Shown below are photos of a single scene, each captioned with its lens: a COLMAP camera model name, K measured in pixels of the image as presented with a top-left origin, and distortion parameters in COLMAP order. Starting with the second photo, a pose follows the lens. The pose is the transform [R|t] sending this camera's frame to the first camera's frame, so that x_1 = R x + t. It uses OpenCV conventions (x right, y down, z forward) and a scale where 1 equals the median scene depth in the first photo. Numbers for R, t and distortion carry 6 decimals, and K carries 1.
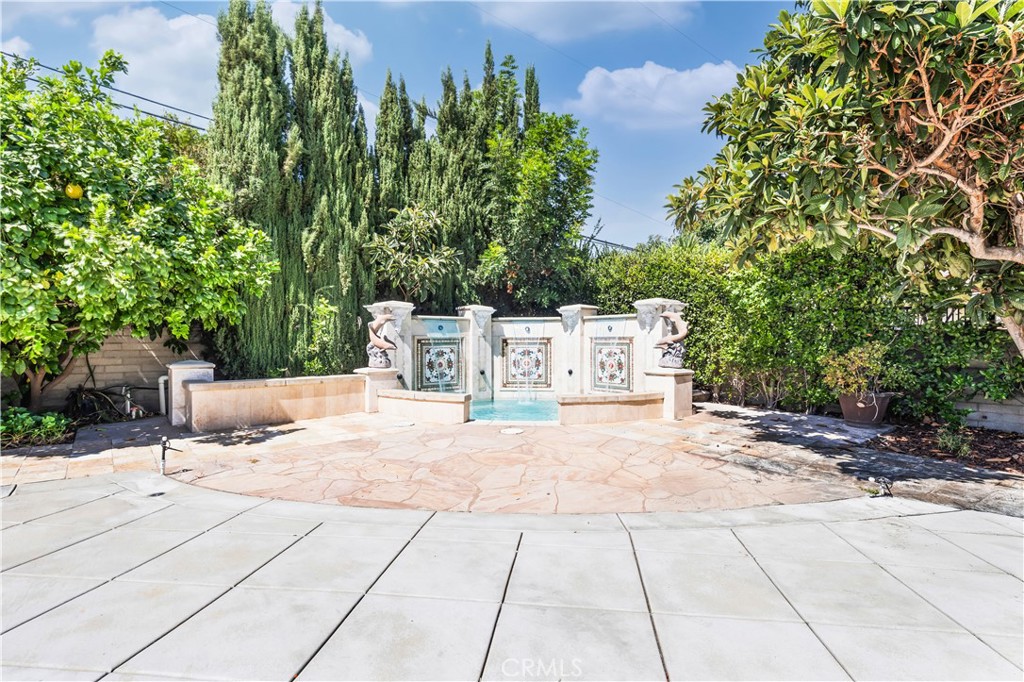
lens RADIAL K [[505.1, 0, 514.3], [0, 505.1, 328.8], [0, 0, 1]] dist [-0.001290, -0.000343]
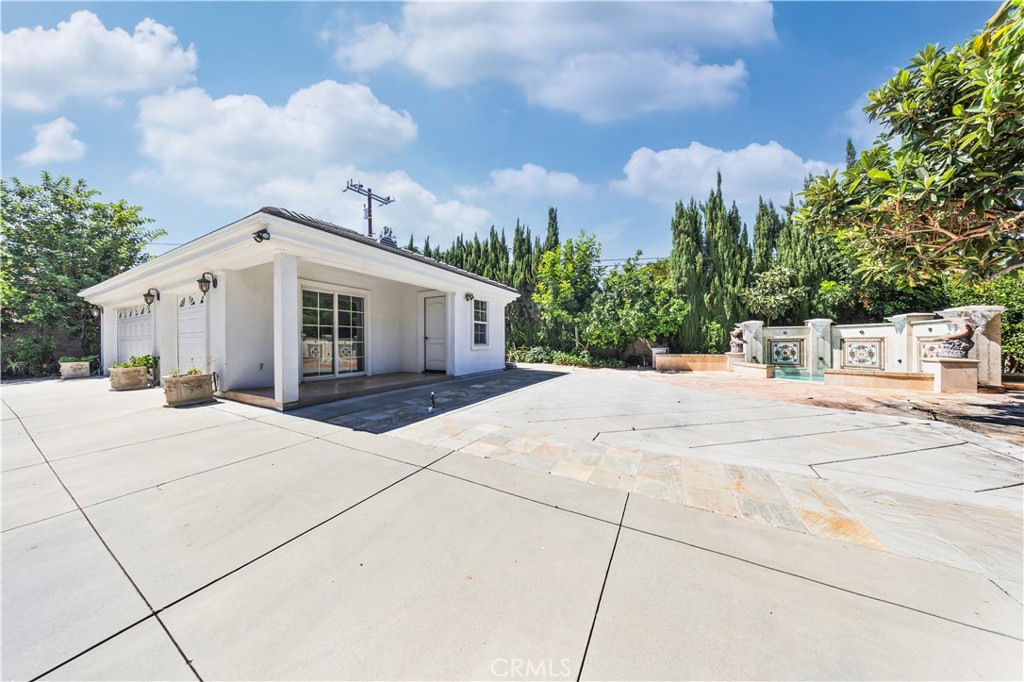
lens RADIAL K [[301.0, 0, 512.0], [0, 301.0, 341.0], [0, 0, 1]] dist [0.000027, 0.000007]
pose [[0.339974, -0.004183, -0.940425, 0.574131], [0.018889, 0.999819, 0.002381, 0.006401], [0.940245, -0.018573, 0.339992, -0.332945]]
